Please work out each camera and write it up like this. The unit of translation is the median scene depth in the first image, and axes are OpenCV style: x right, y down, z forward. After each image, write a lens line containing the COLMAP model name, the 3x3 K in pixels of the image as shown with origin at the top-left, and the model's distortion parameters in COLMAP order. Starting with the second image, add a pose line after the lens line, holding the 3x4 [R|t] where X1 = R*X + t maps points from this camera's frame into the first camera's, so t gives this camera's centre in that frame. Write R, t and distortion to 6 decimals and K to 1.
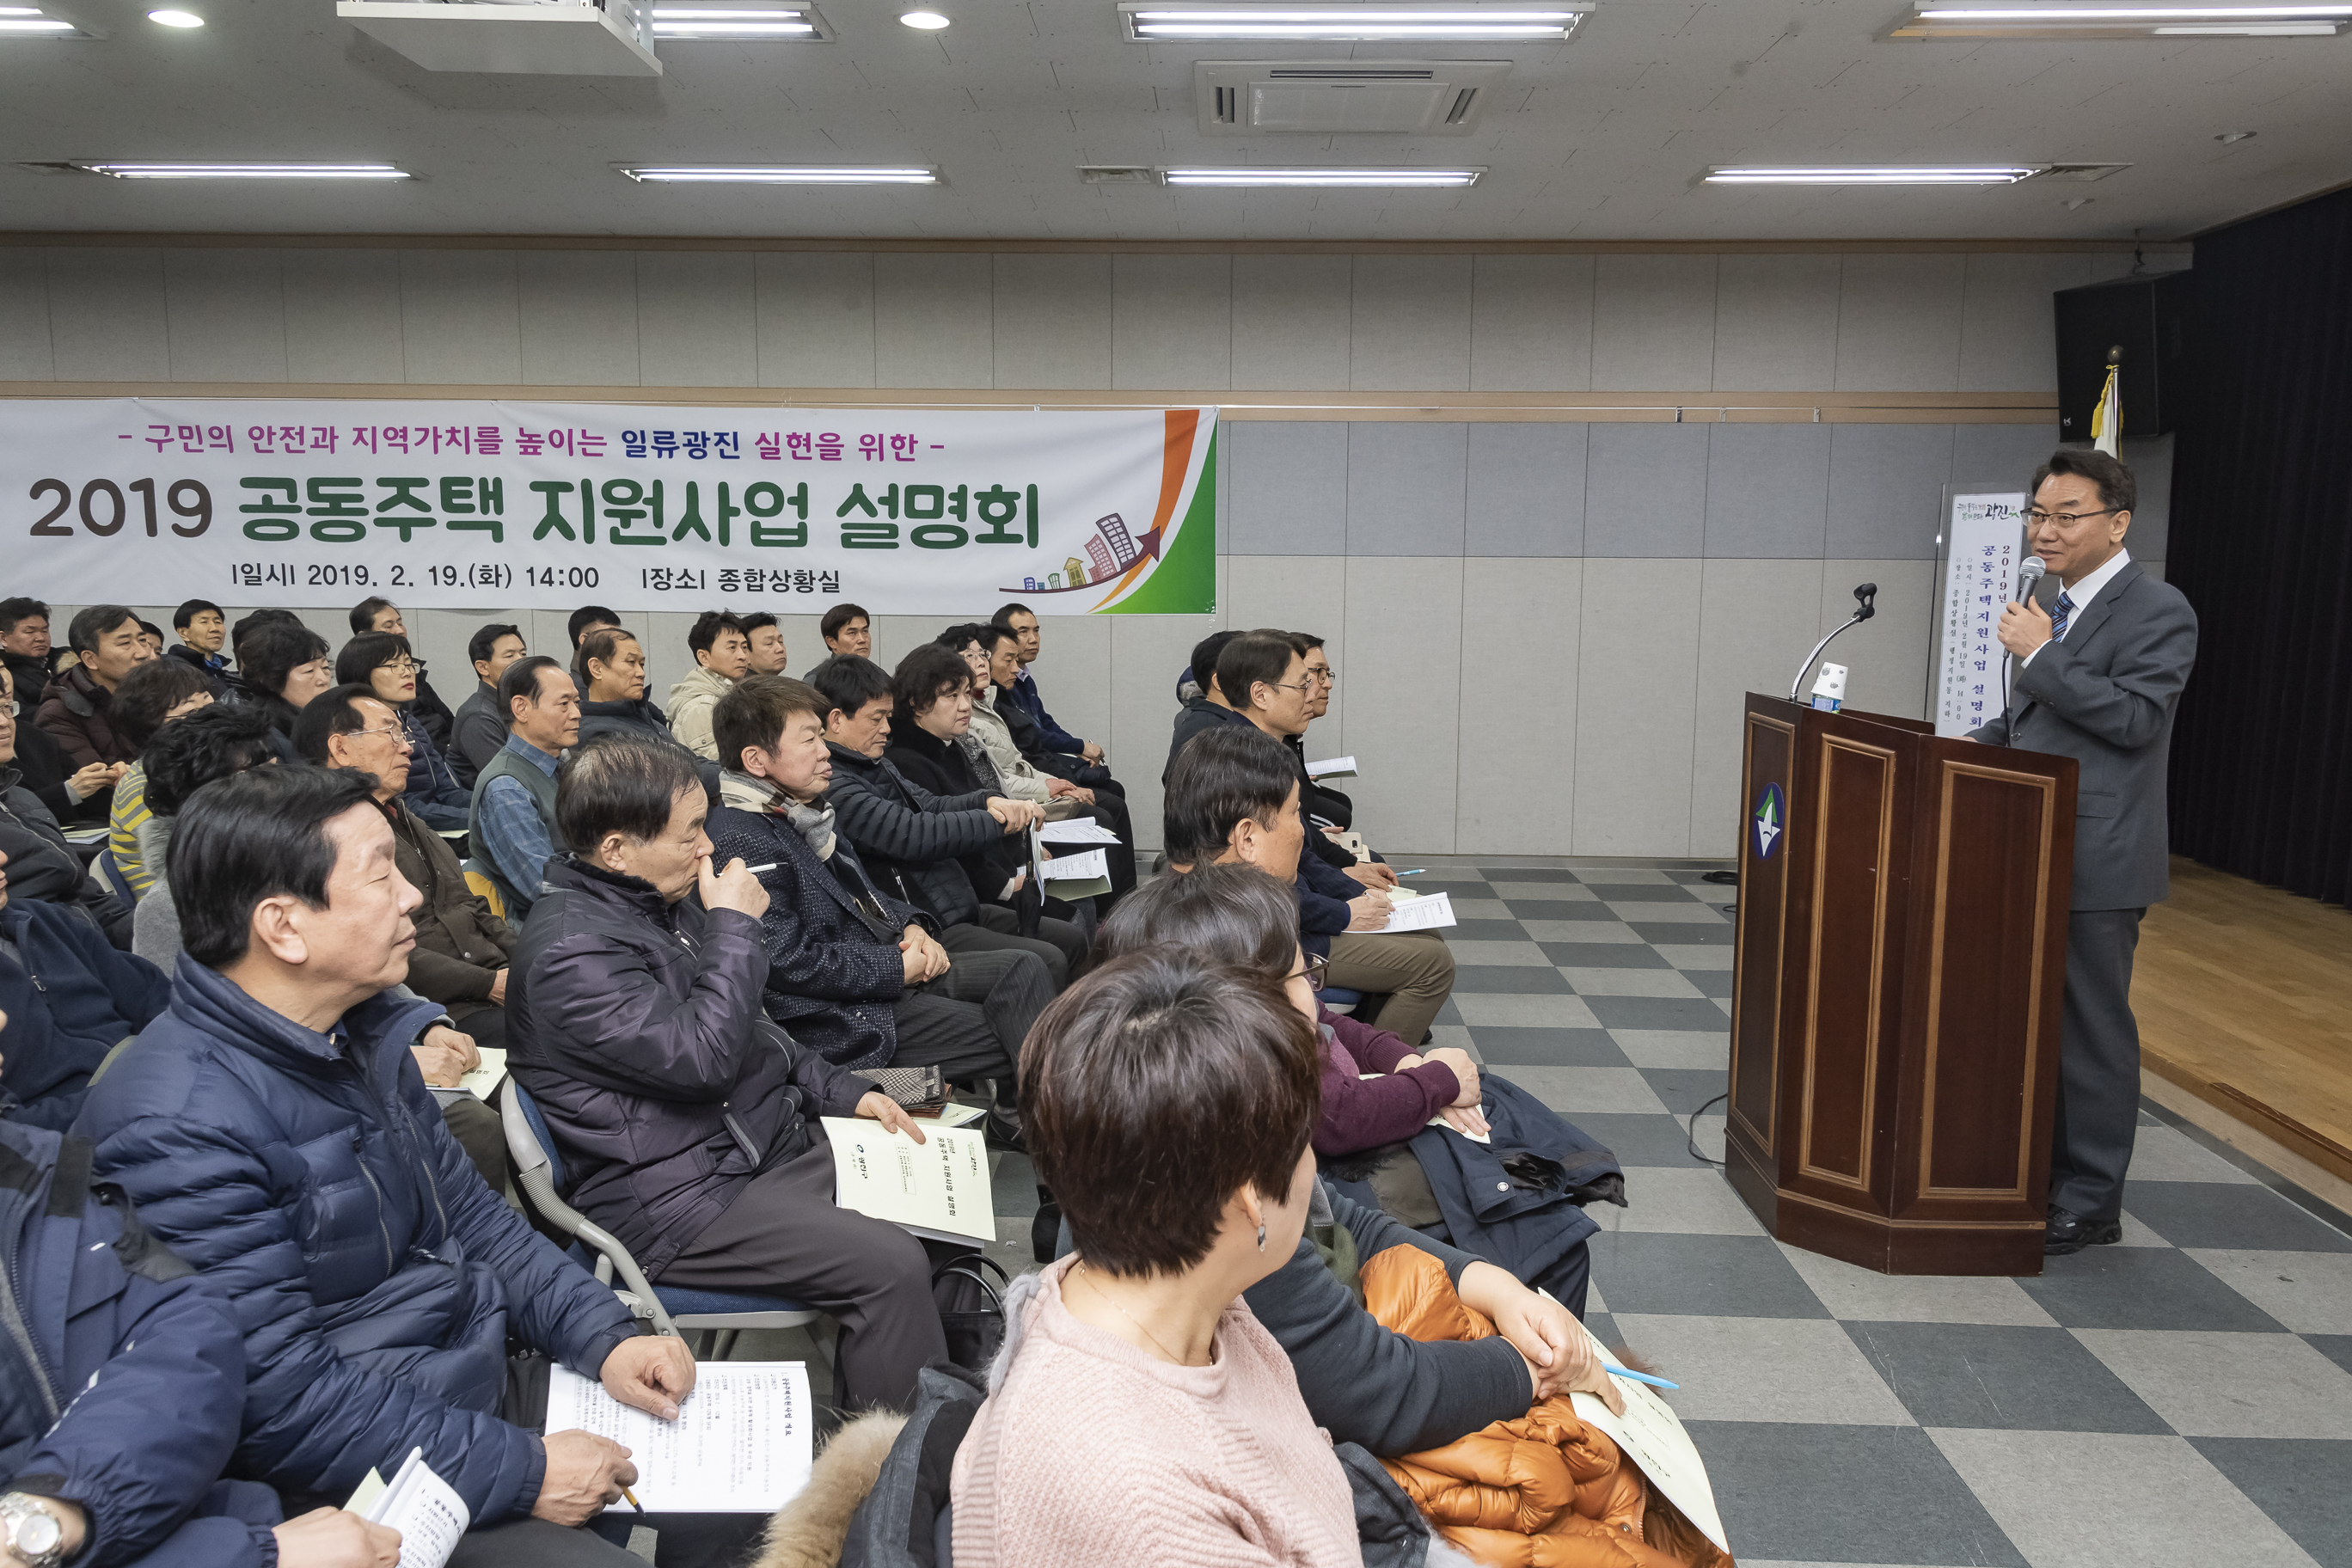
lens RADIAL K [[1801.6, 0, 1176.0], [0, 1801.6, 784.0], [0, 0, 1]] dist [0.044399, -0.039341]
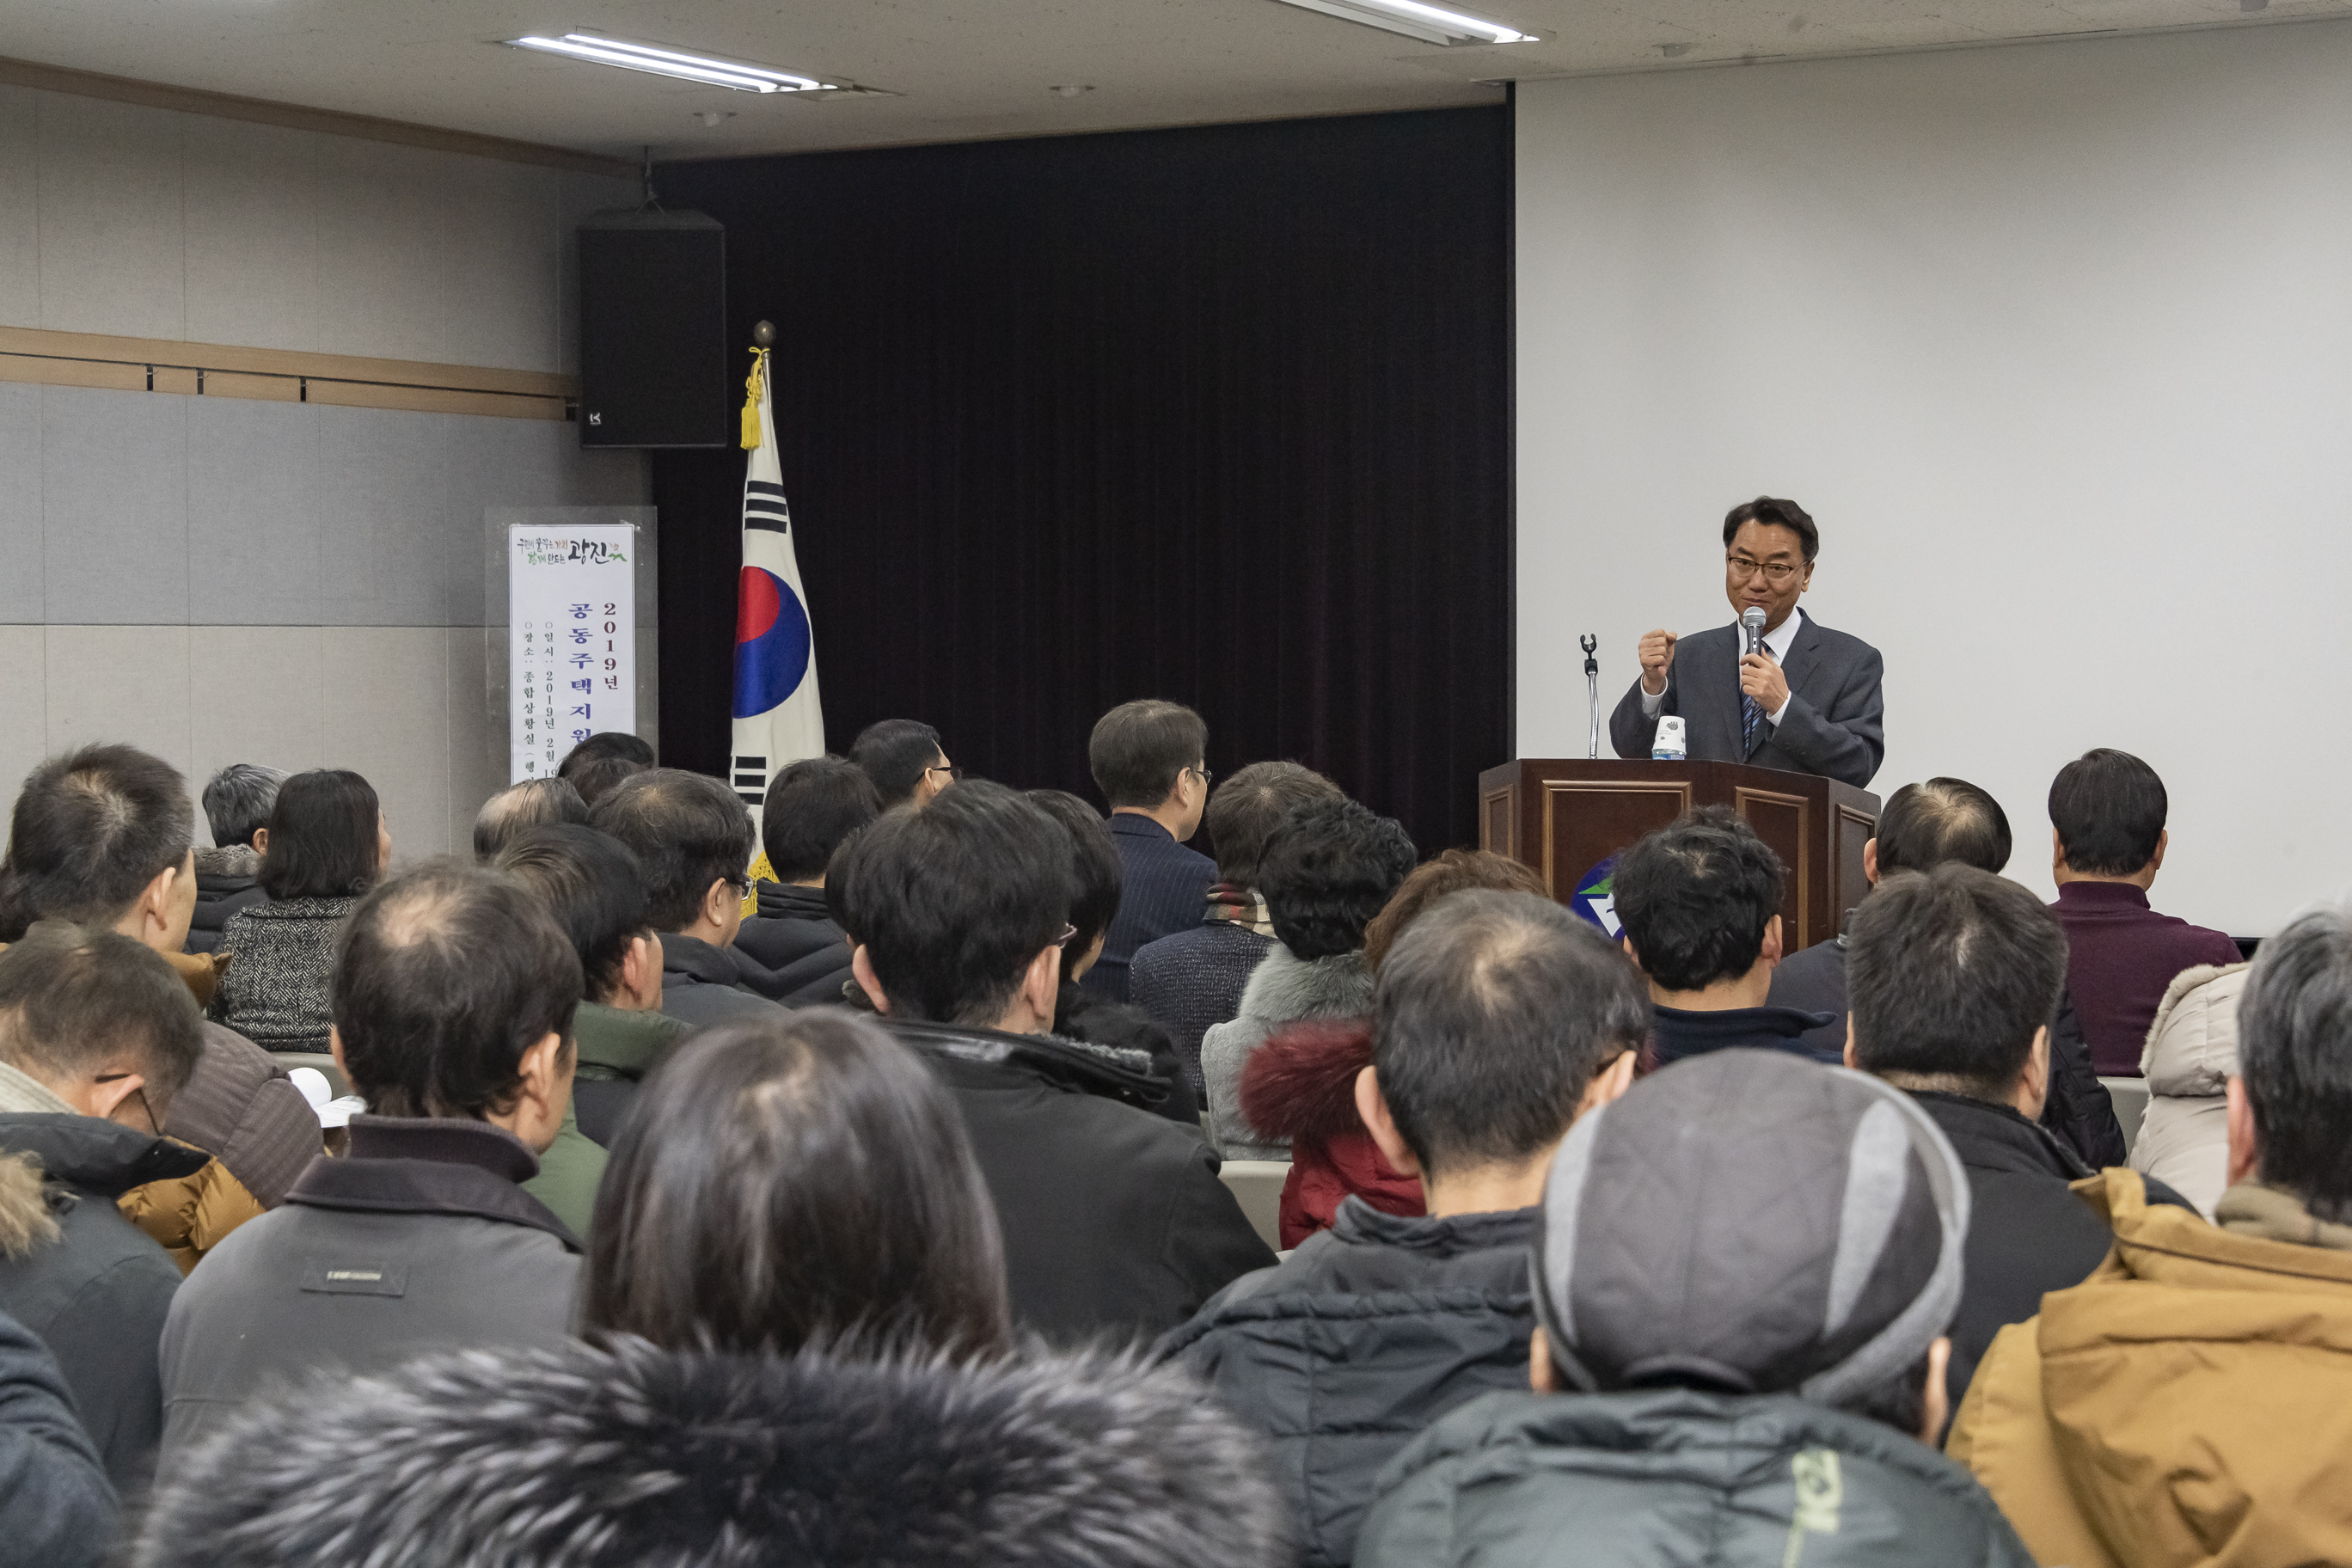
lens RADIAL K [[4571.9, 0, 1038.1], [0, 4571.9, 785.5], [0, 0, 1]] dist [-0.012716, 2.102570]
pose [[0.482922, -0.039129, 0.874789, -0.899849], [0.121667, 0.992310, -0.022780, -0.008723], [-0.867170, 0.117434, 0.483969, 0.068604]]
